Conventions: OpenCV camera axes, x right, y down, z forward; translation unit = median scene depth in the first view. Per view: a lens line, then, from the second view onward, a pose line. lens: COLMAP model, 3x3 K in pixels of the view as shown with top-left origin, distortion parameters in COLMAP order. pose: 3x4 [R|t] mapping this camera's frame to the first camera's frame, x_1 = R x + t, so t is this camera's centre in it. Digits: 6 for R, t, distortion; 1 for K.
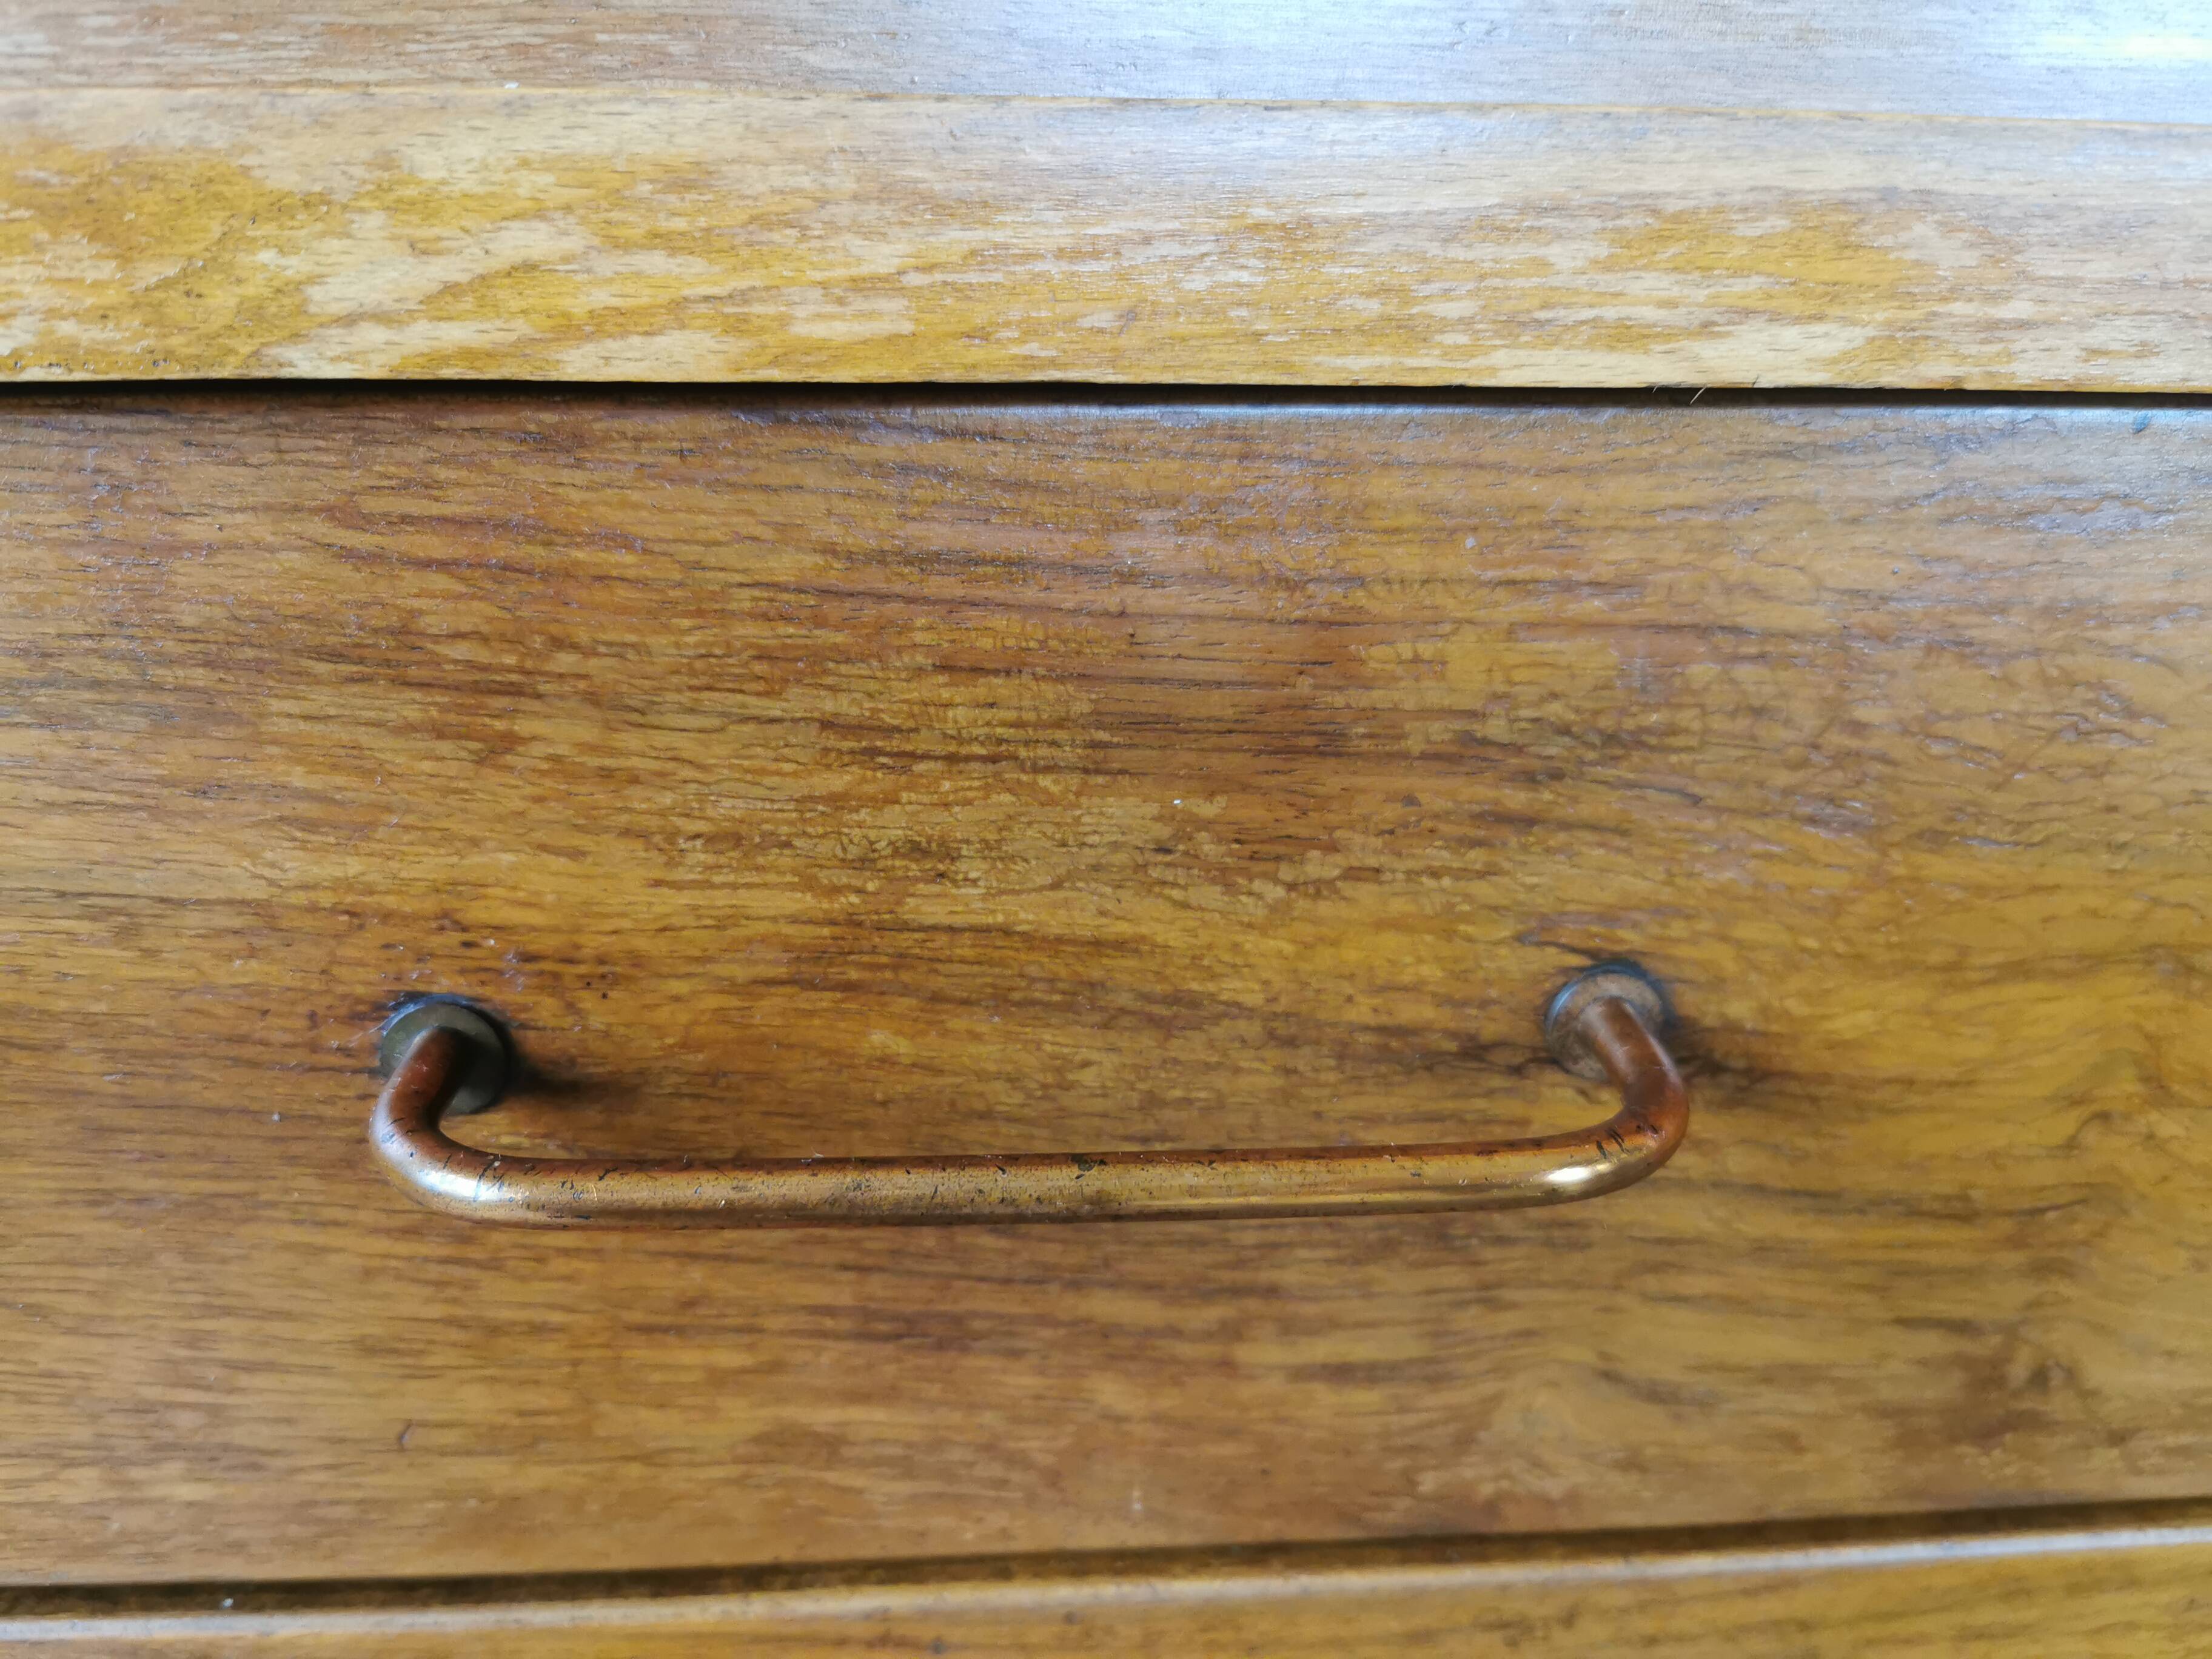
lens RADIAL K [[1758.1, 0, 1104.8], [0, 1758.1, 831.0], [0, 0, 1]] dist [0.028819, -0.098136]
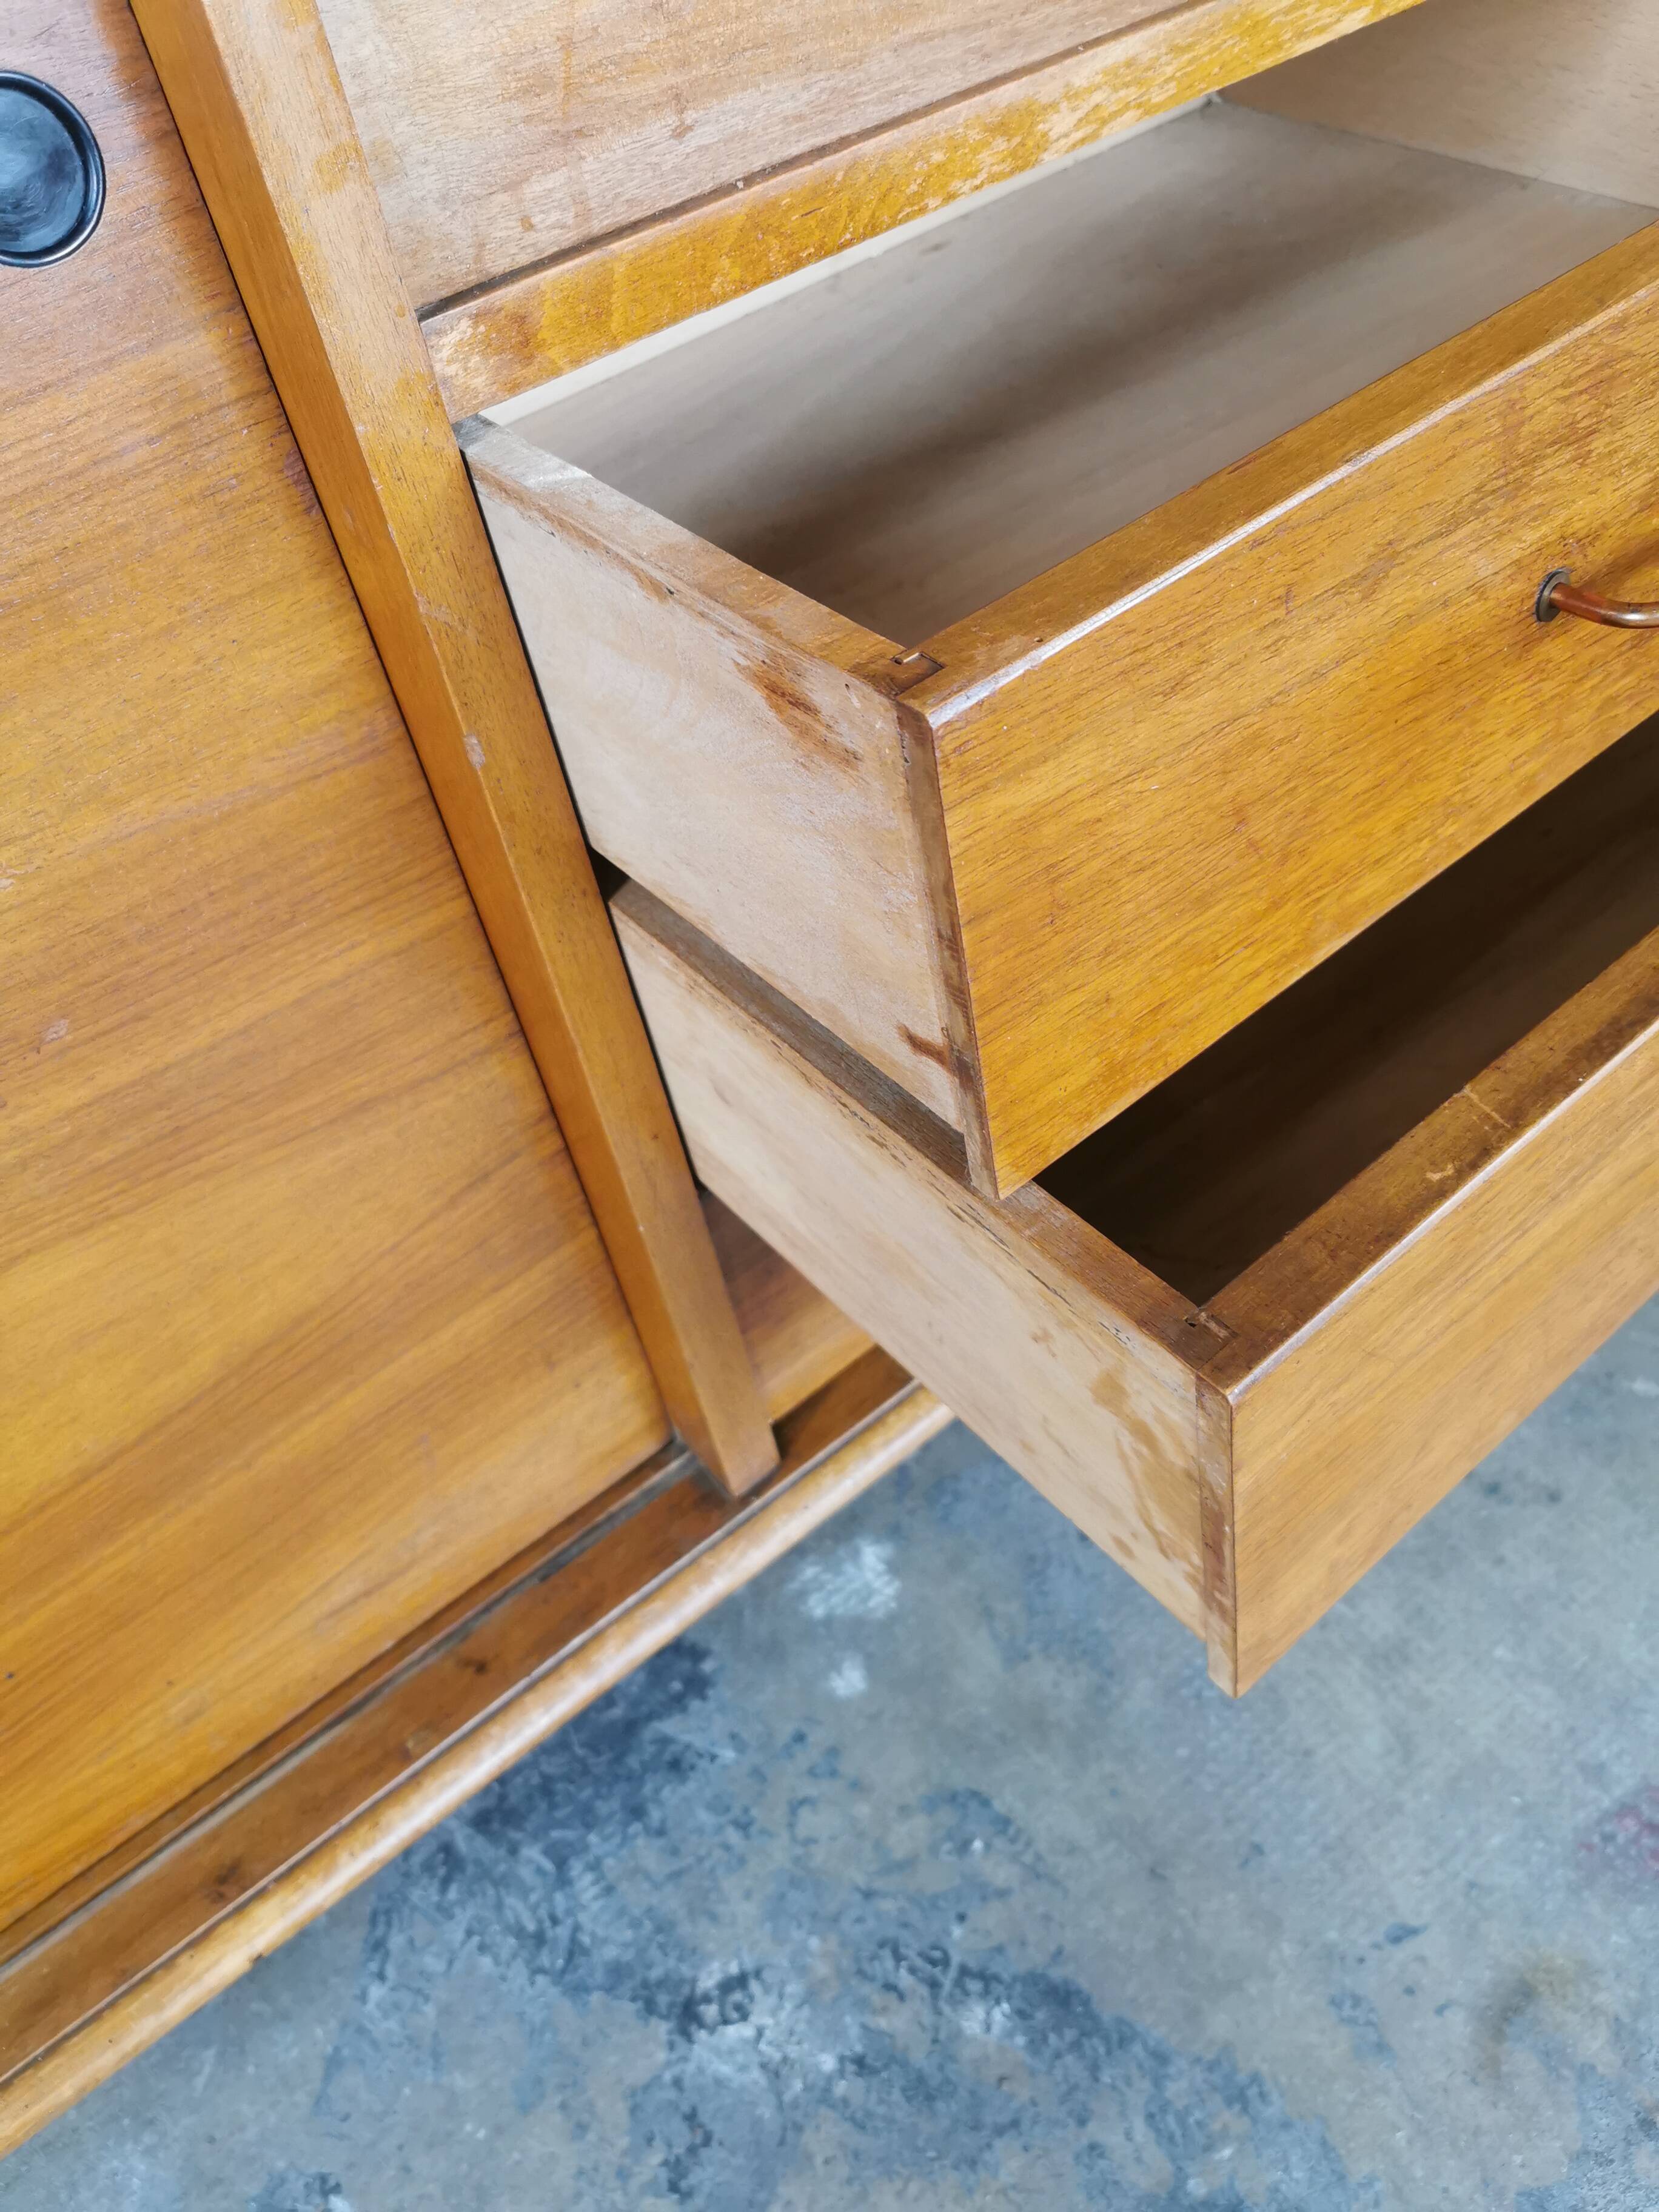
lens RADIAL K [[1730.2, 0, 826.4], [0, 1730.2, 1095.6], [0, 0, 1]] dist [0.046346, -0.084314]
pose [[0.811525, -0.491123, 0.316582, -2.149174], [0.337804, 0.836413, 0.431626, -0.277826], [-0.476775, -0.243332, 0.844674, -1.578490]]
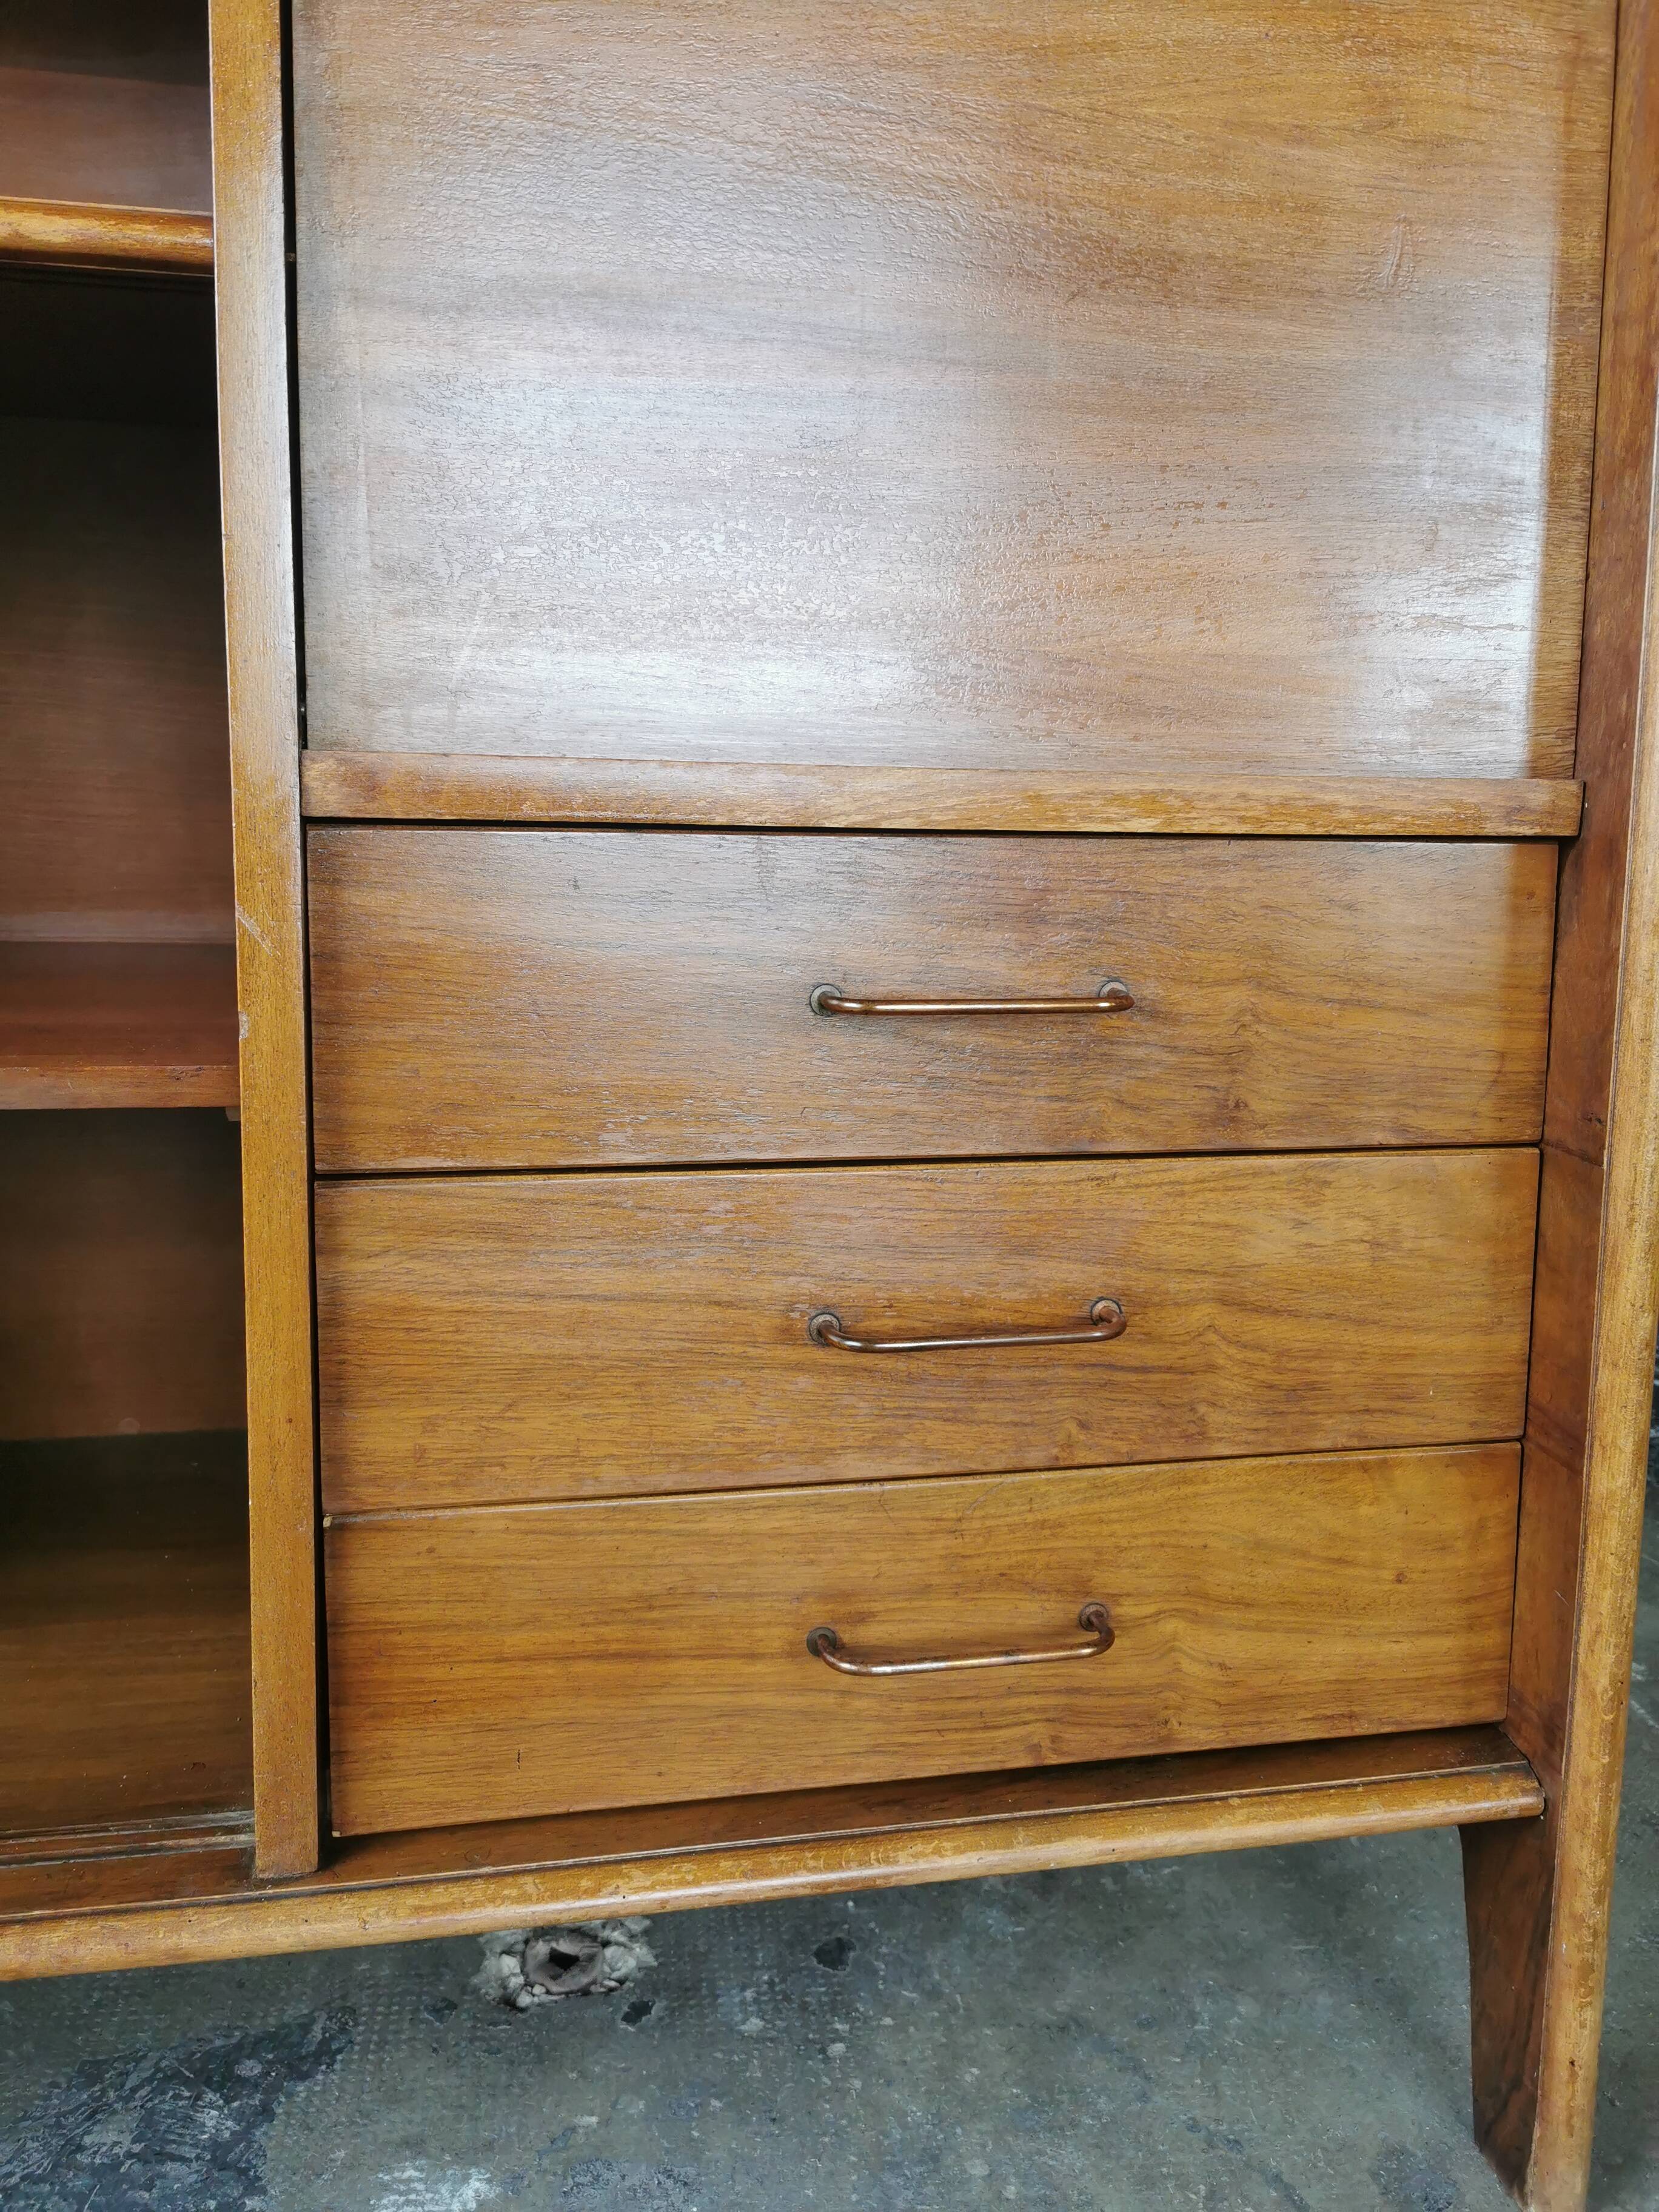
lens RADIAL K [[1705.8, 0, 820.5], [0, 1705.8, 1102.9], [0, 0, 1]] dist [0.058534, -0.094956]
pose [[0.991526, -0.014648, 0.129083, -0.850667], [0.036181, 0.985445, -0.166097, 0.952848], [-0.124771, 0.169360, 0.977624, -2.581403]]
